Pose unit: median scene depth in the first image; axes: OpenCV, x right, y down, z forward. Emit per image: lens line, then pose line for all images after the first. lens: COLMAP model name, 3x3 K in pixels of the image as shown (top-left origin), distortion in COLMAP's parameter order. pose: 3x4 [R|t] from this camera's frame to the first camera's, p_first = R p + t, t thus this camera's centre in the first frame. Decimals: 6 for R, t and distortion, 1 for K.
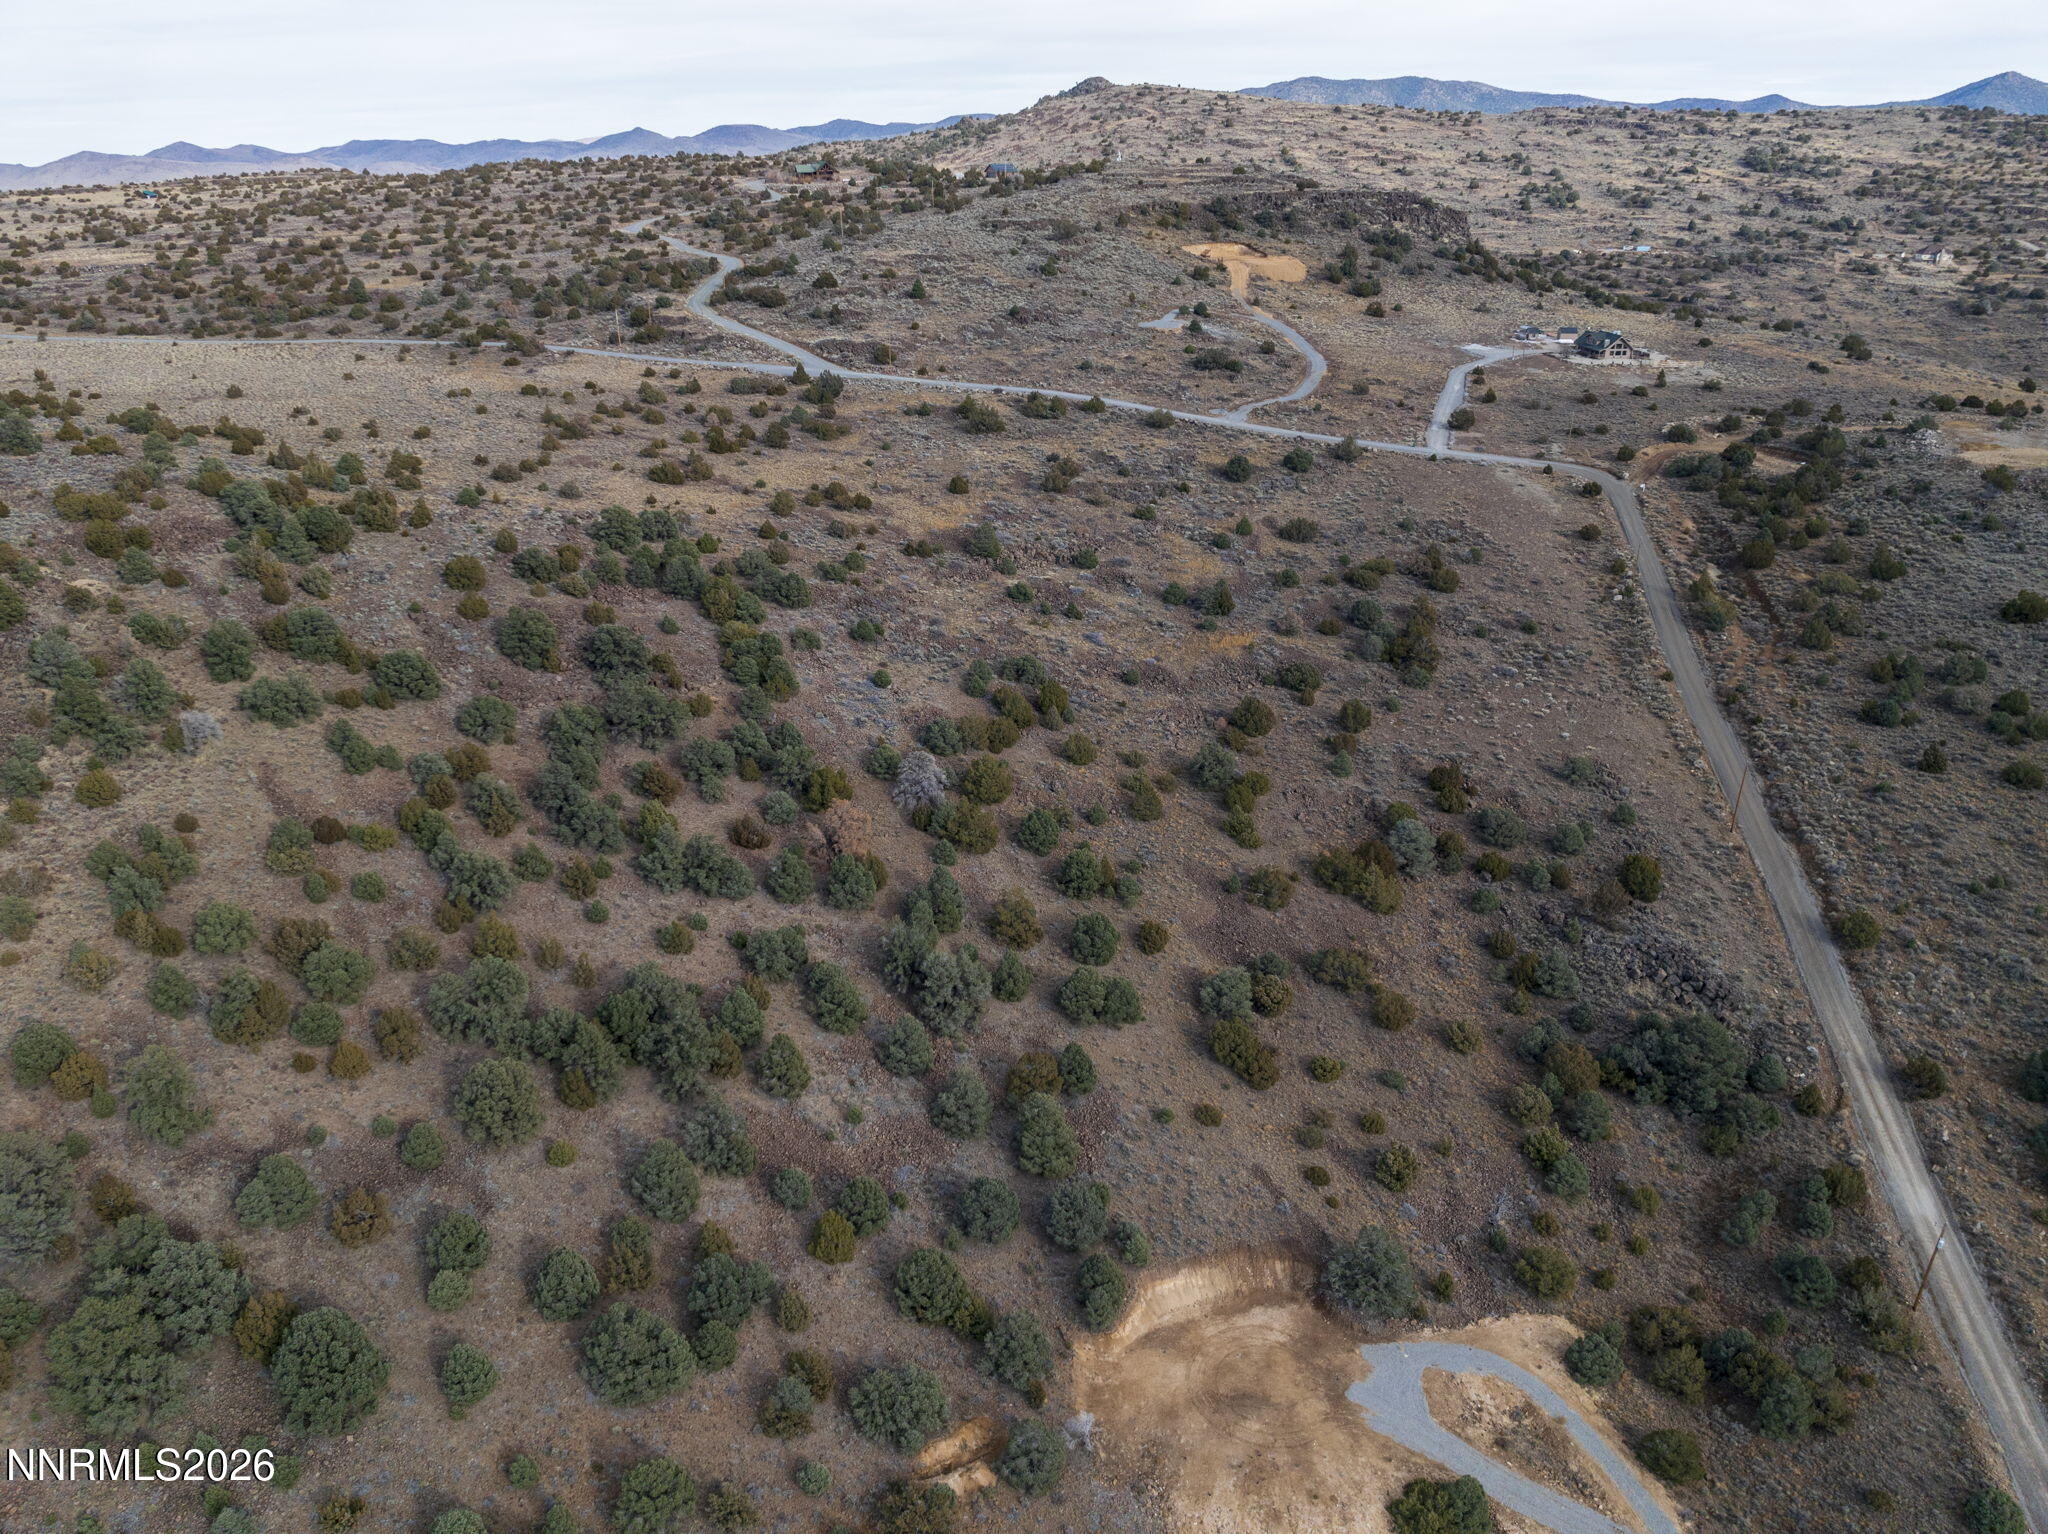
lens RADIAL K [[1434.5, 0, 1024.0], [0, 1434.5, 767.0], [0, 0, 1]] dist [-0.037831, -0.001428]
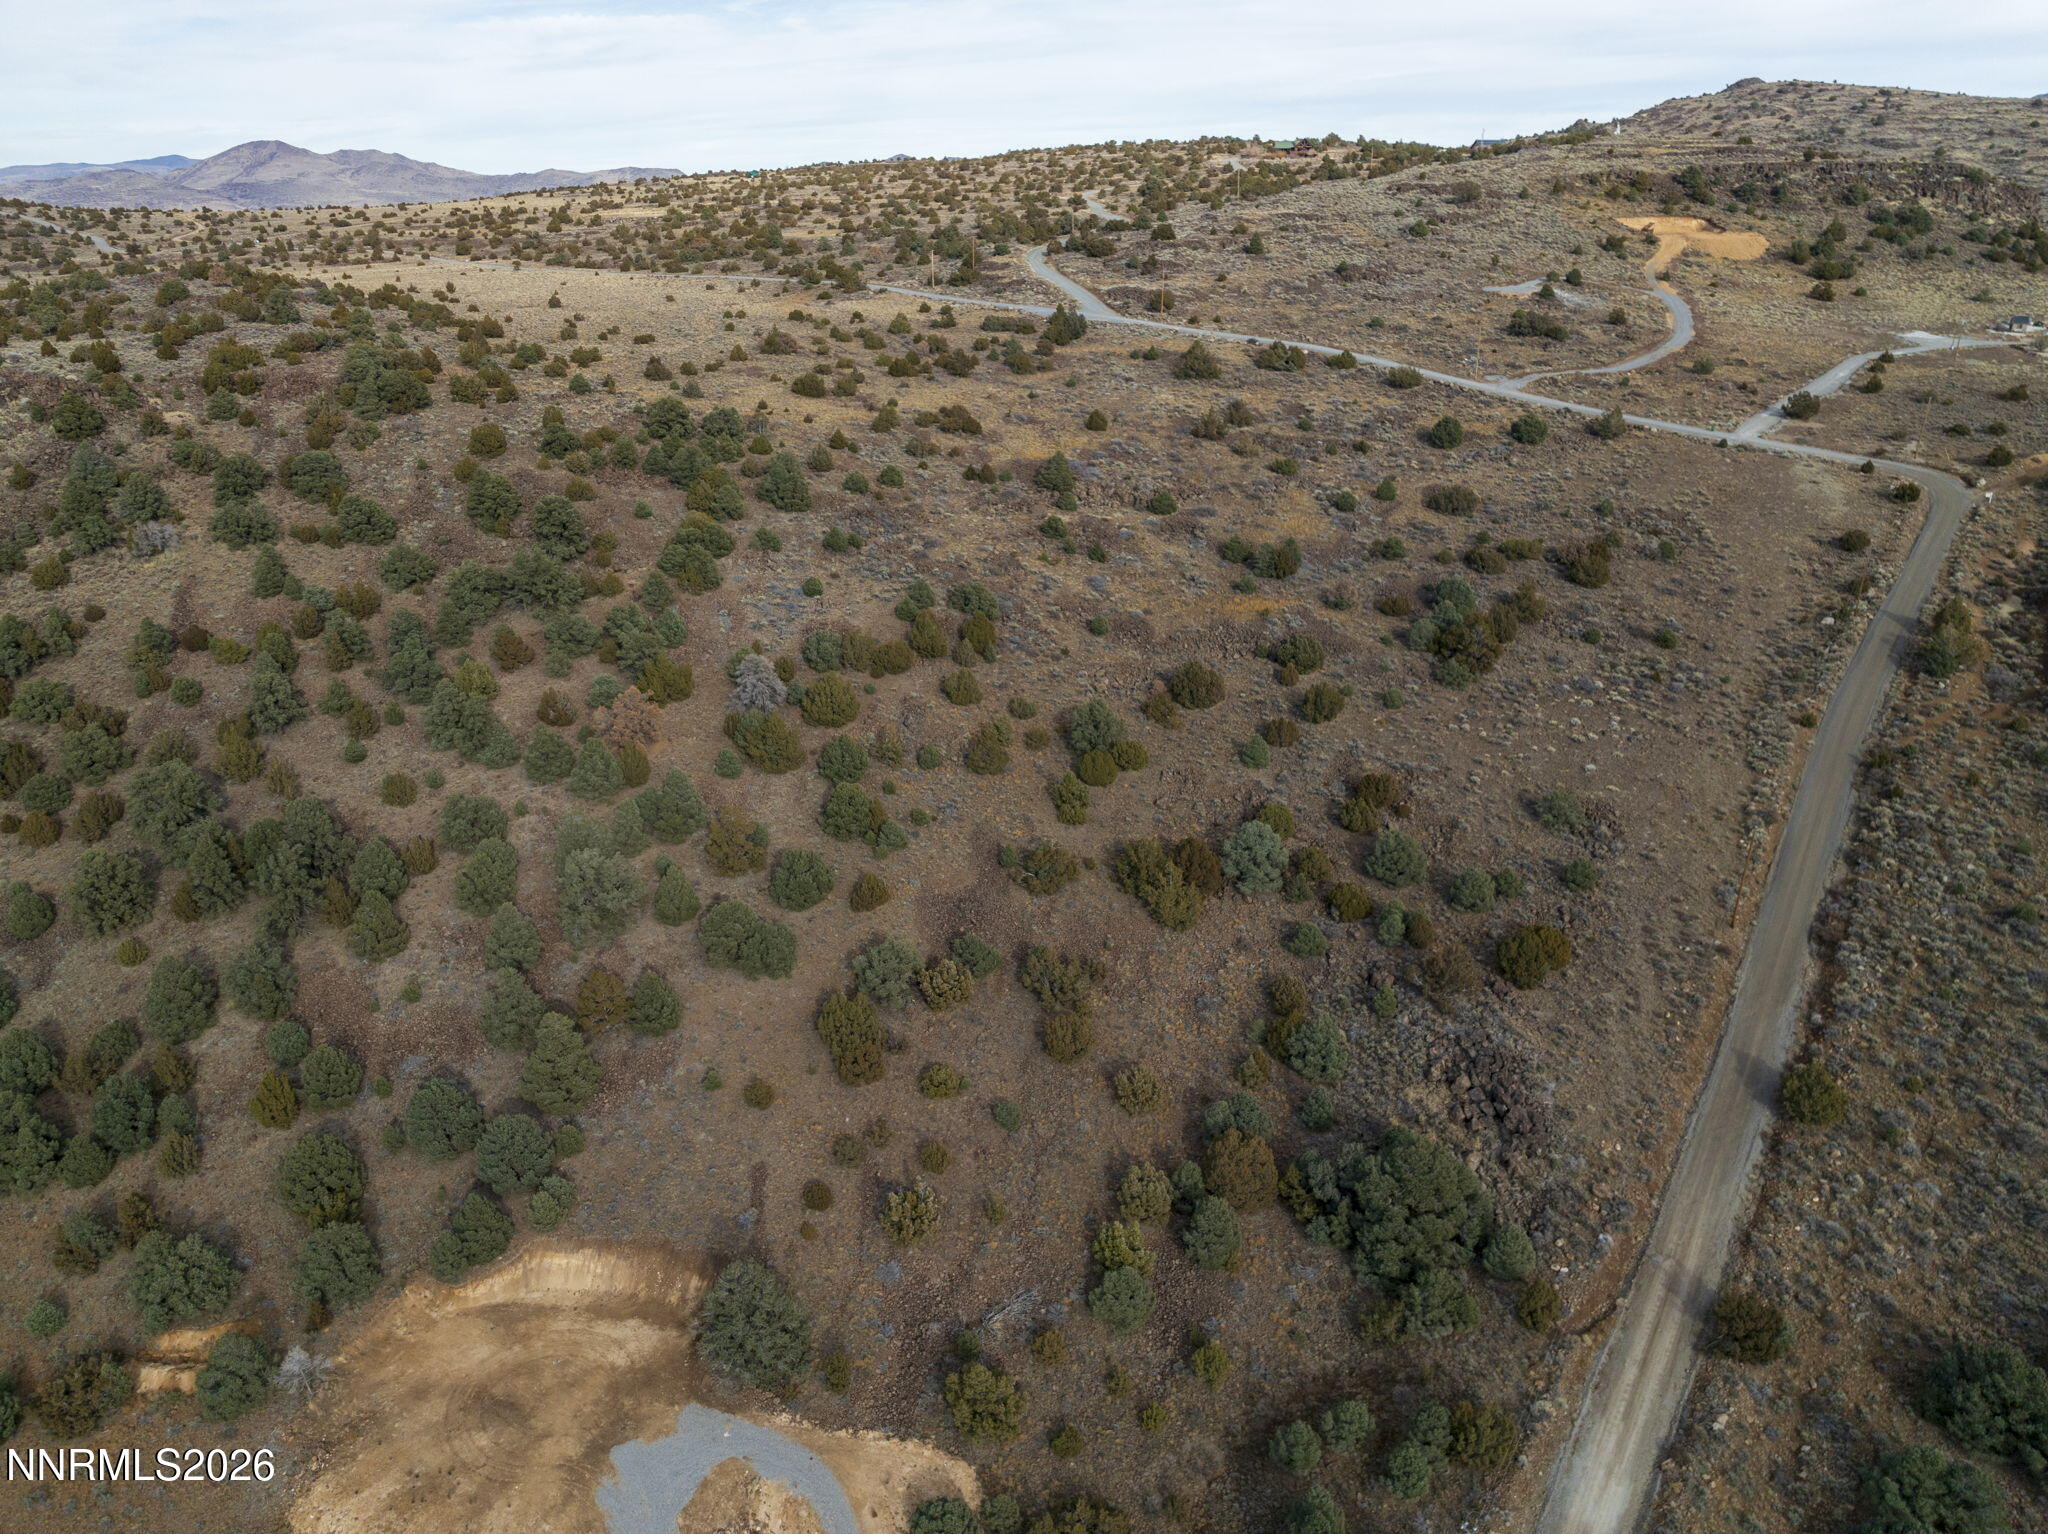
lens RADIAL K [[1450.9, 0, 1024.0], [0, 1450.9, 767.0], [0, 0, 1]] dist [-0.061397, 0.037909]
pose [[0.909016, 0.161486, -0.384204, 0.356238], [-0.167764, 0.985674, 0.017366, 0.011889], [0.381504, 0.048669, 0.923085, 0.183322]]
